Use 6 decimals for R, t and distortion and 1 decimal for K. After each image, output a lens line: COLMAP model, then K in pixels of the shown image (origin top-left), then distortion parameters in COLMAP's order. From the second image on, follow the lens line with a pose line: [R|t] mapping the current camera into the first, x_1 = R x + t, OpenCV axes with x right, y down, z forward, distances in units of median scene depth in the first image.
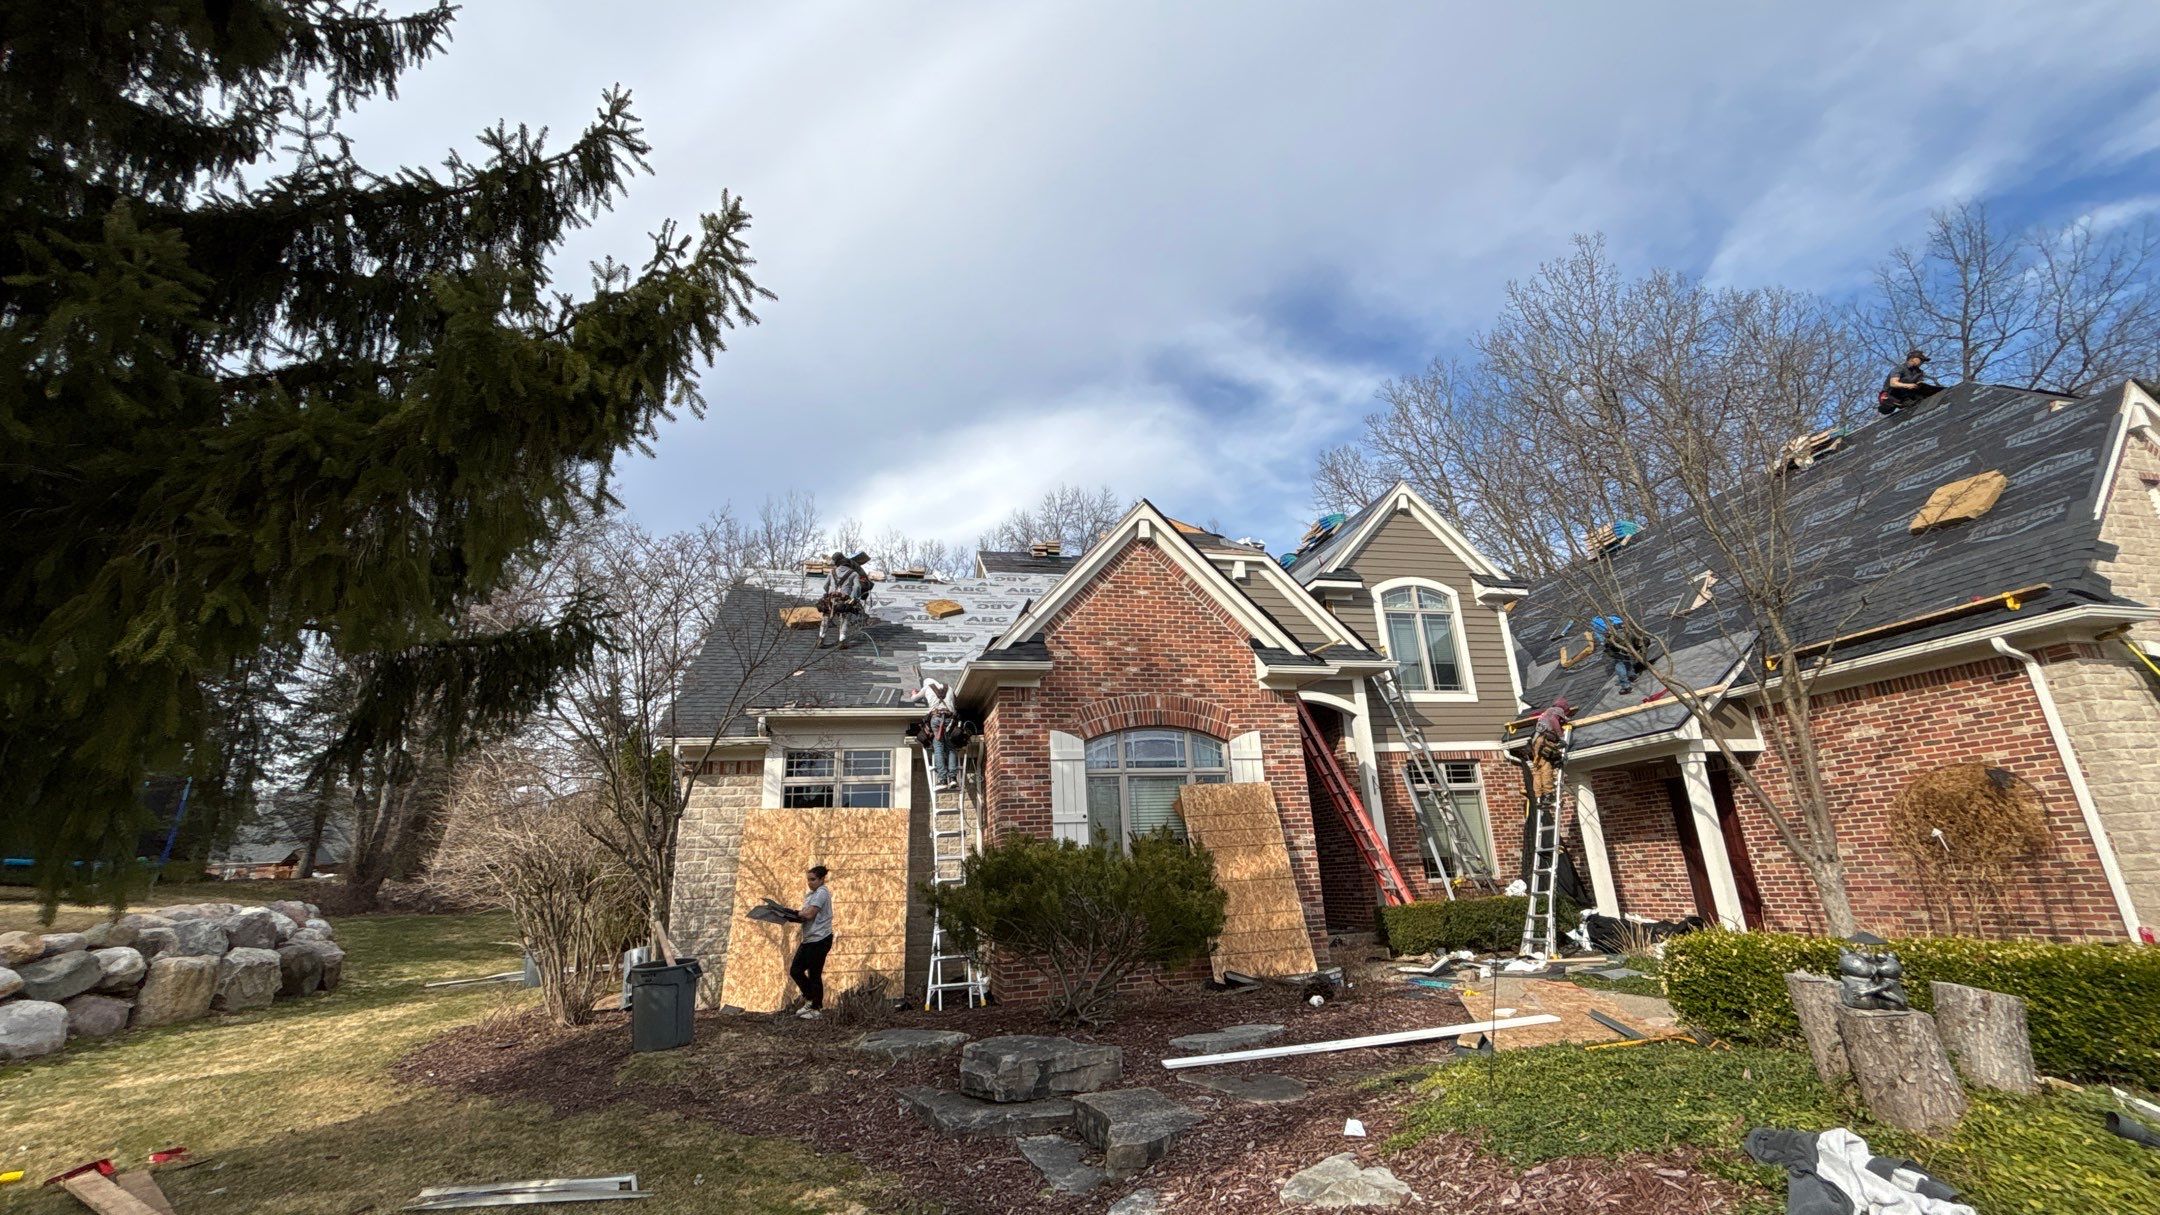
lens RADIAL K [[862.1, 0, 1080.0], [0, 862.1, 607.5], [0, 0, 1]] dist [-0.001165, -0.000557]
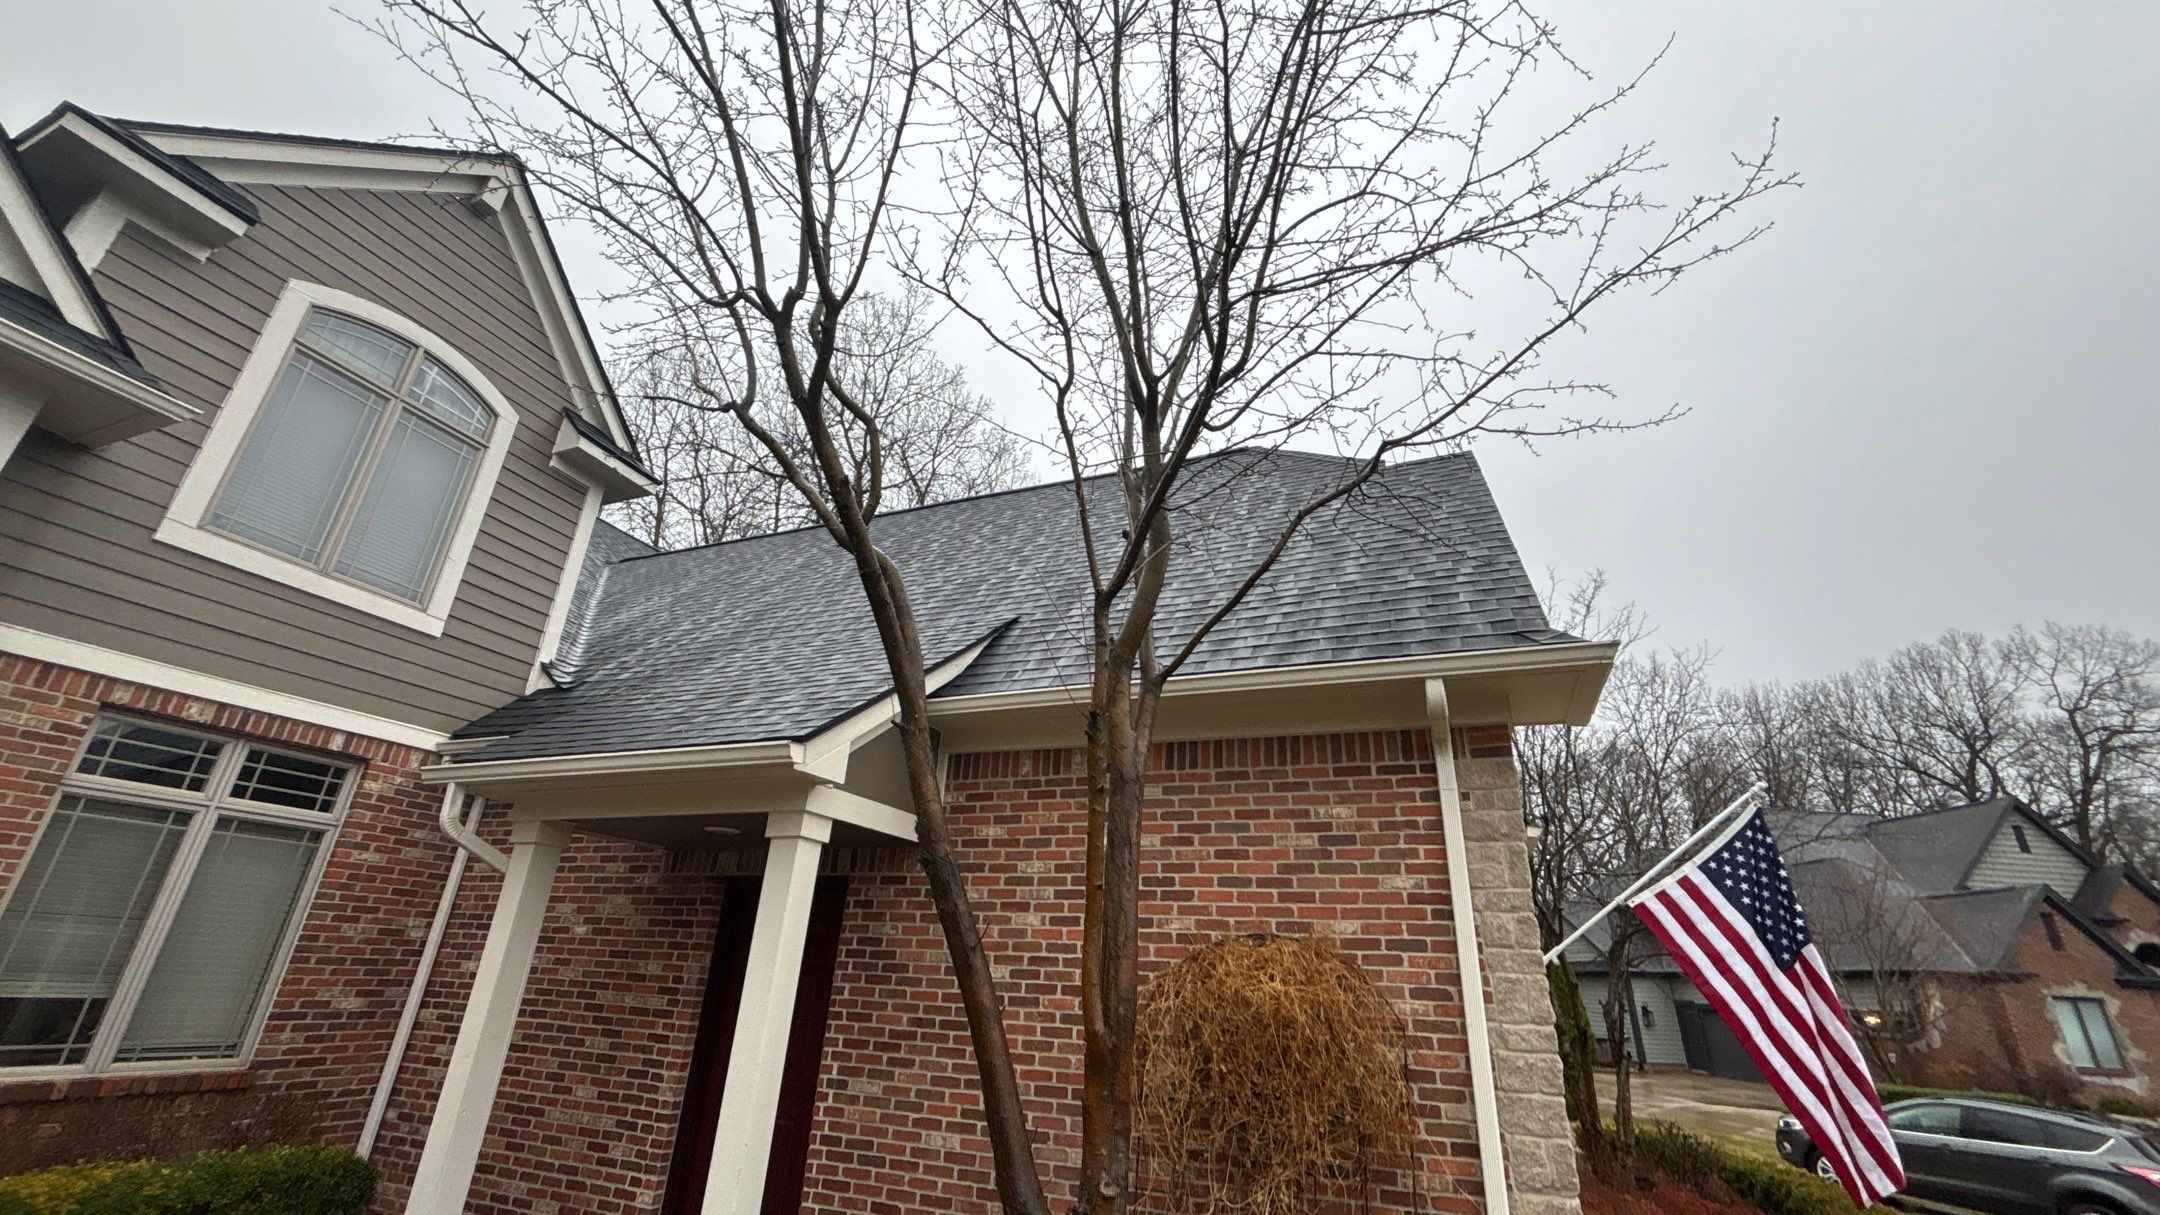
lens RADIAL K [[862.1, 0, 1080.0], [0, 862.1, 607.5], [0, 0, 1]] dist [-0.001165, -0.000557]
pose [[0.579616, 0.388831, 0.716140, 0.453068], [-0.317110, 0.917171, -0.241326, 0.134227], [-0.750658, -0.087219, 0.654909, 0.641429]]
